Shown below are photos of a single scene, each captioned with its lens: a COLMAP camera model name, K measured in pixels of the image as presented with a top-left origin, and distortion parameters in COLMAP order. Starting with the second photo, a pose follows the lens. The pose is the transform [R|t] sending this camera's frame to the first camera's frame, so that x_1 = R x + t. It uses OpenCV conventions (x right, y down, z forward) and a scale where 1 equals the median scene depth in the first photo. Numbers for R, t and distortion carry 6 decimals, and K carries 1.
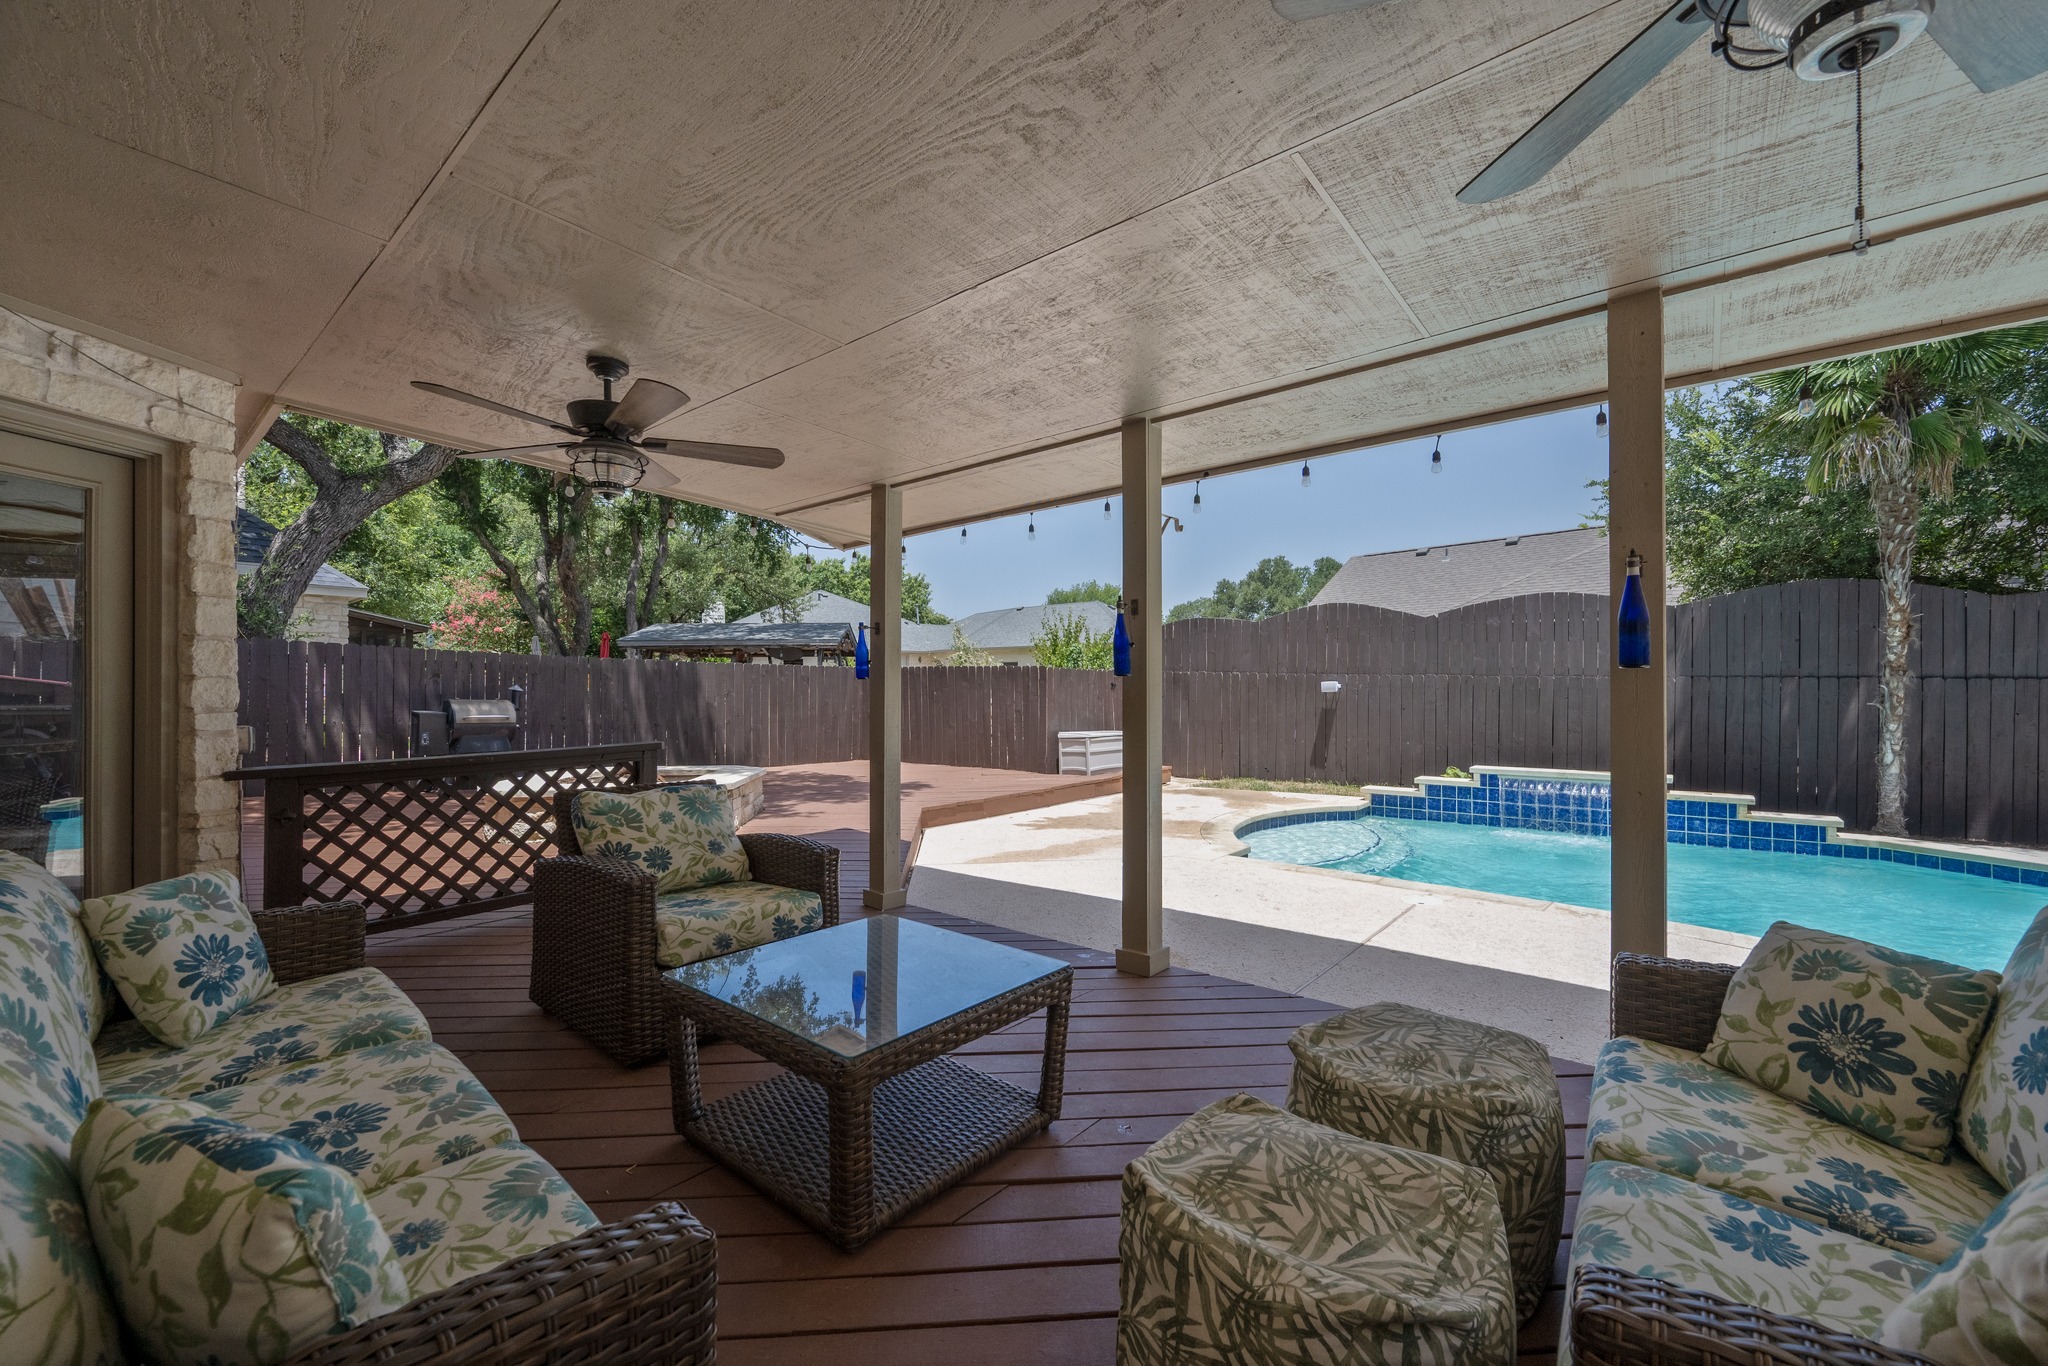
lens RADIAL K [[797.8, 0, 1027.1], [0, 797.8, 687.1], [0, 0, 1]] dist [-0.001270, -0.000200]
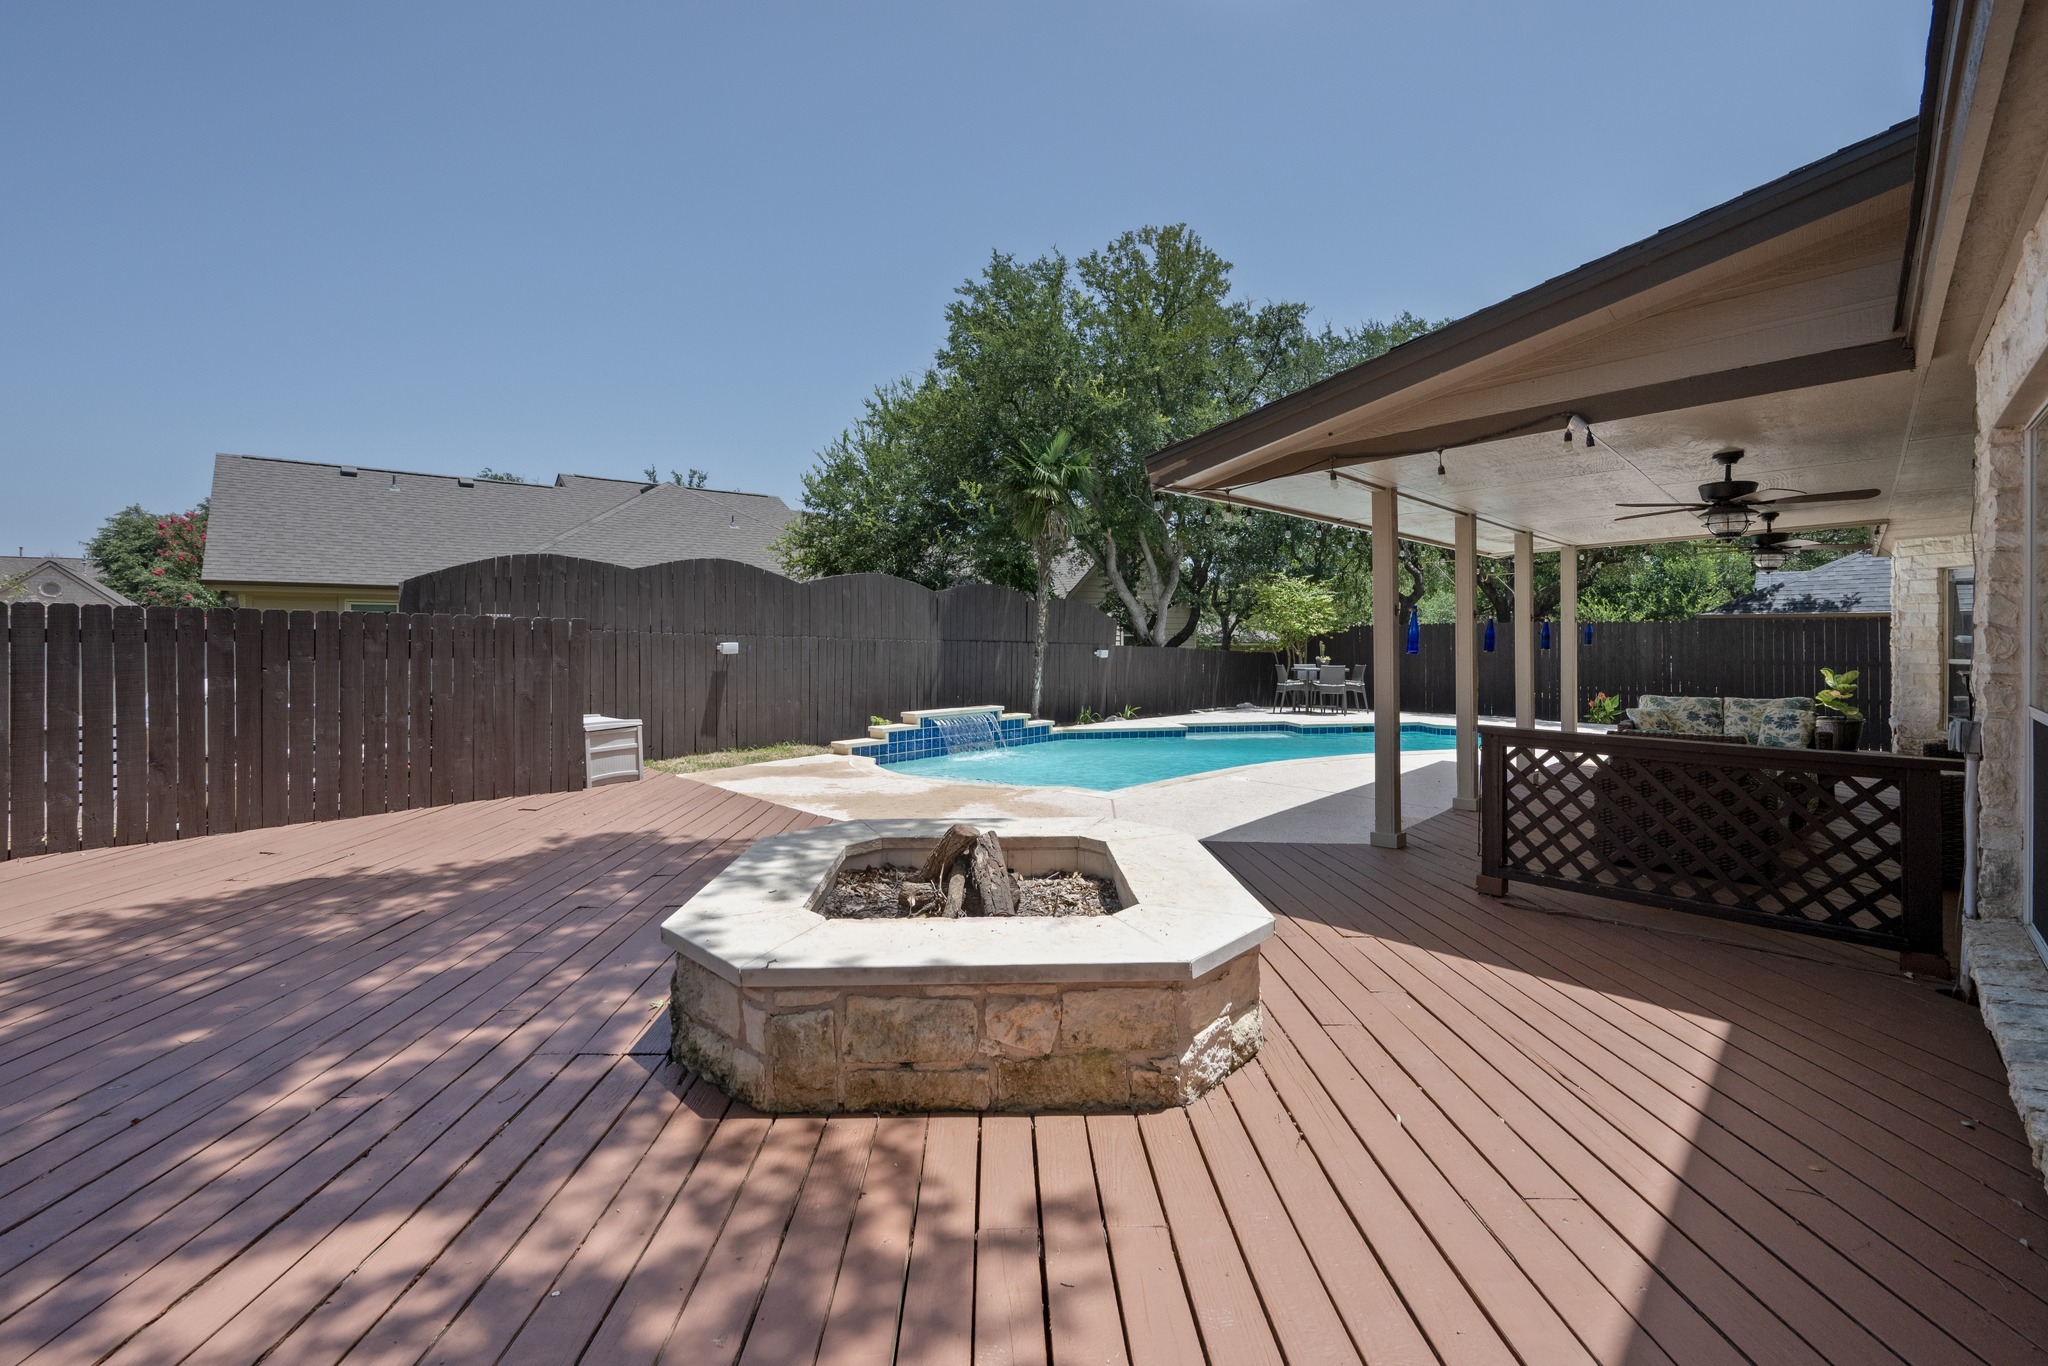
lens RADIAL K [[851.4, 0, 996.0], [0, 851.4, 634.7], [0, 0, 1]] dist [-0.007322, 0.000191]
pose [[0.106212, 0.006796, 0.994320, -0.935718], [-0.002938, 0.999974, -0.006521, -0.018000], [-0.994339, -0.002229, 0.106229, 0.907564]]
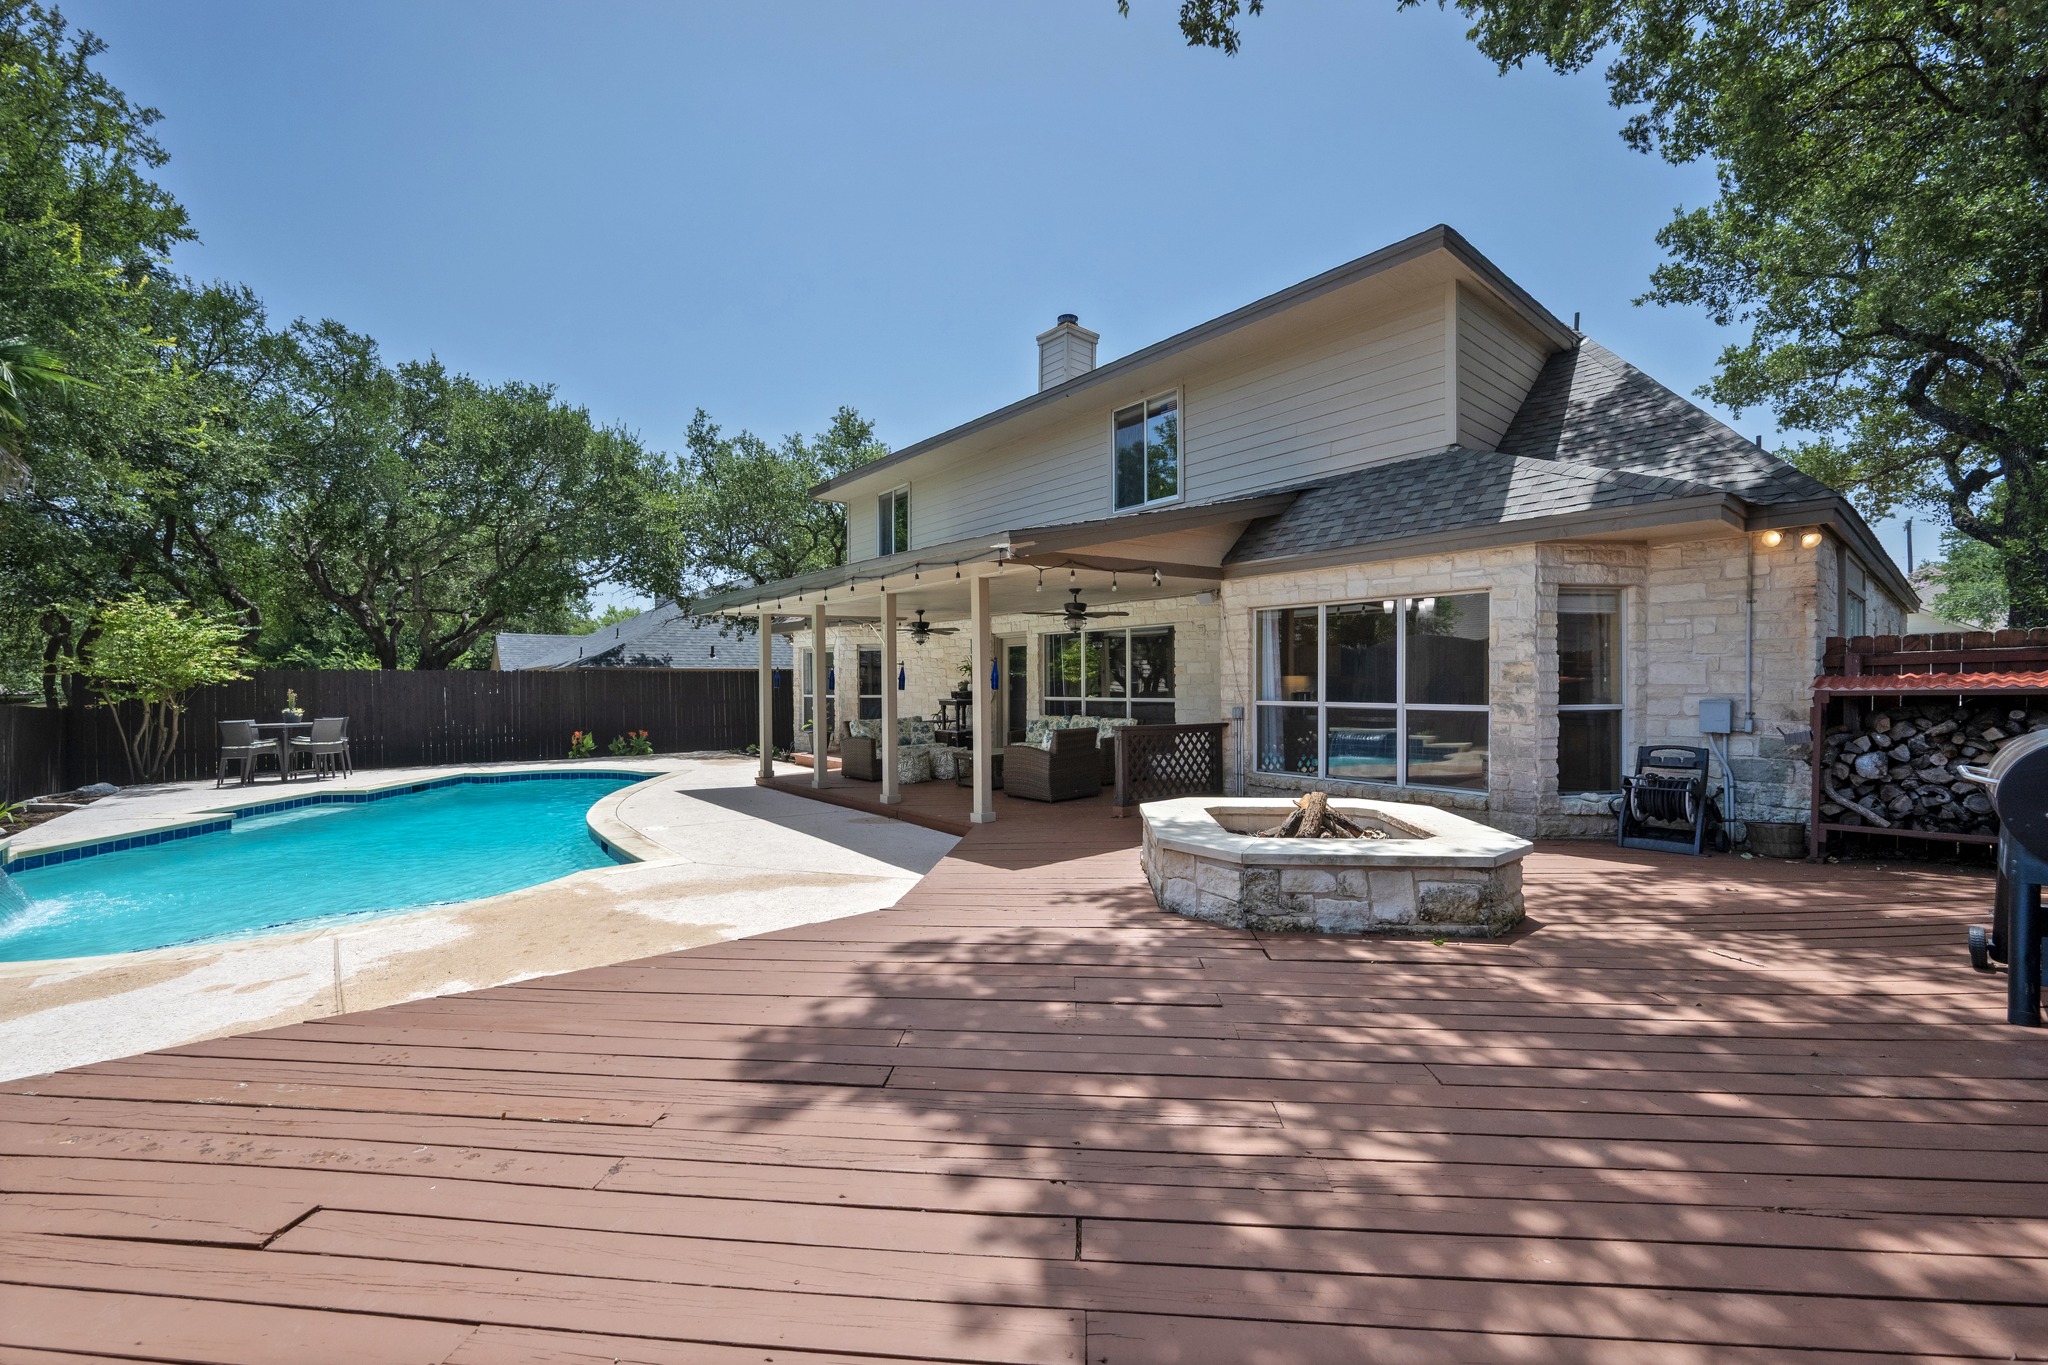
lens RADIAL K [[851.4, 0, 1024.5], [0, 851.4, 682.2], [0, 0, 1]] dist [-0.007322, 0.000191]
pose [[-0.983631, 0.007254, 0.180046, -0.344625], [0.005046, 0.999906, -0.012718, 0.002963], [-0.180121, -0.011602, -0.983576, 1.744439]]
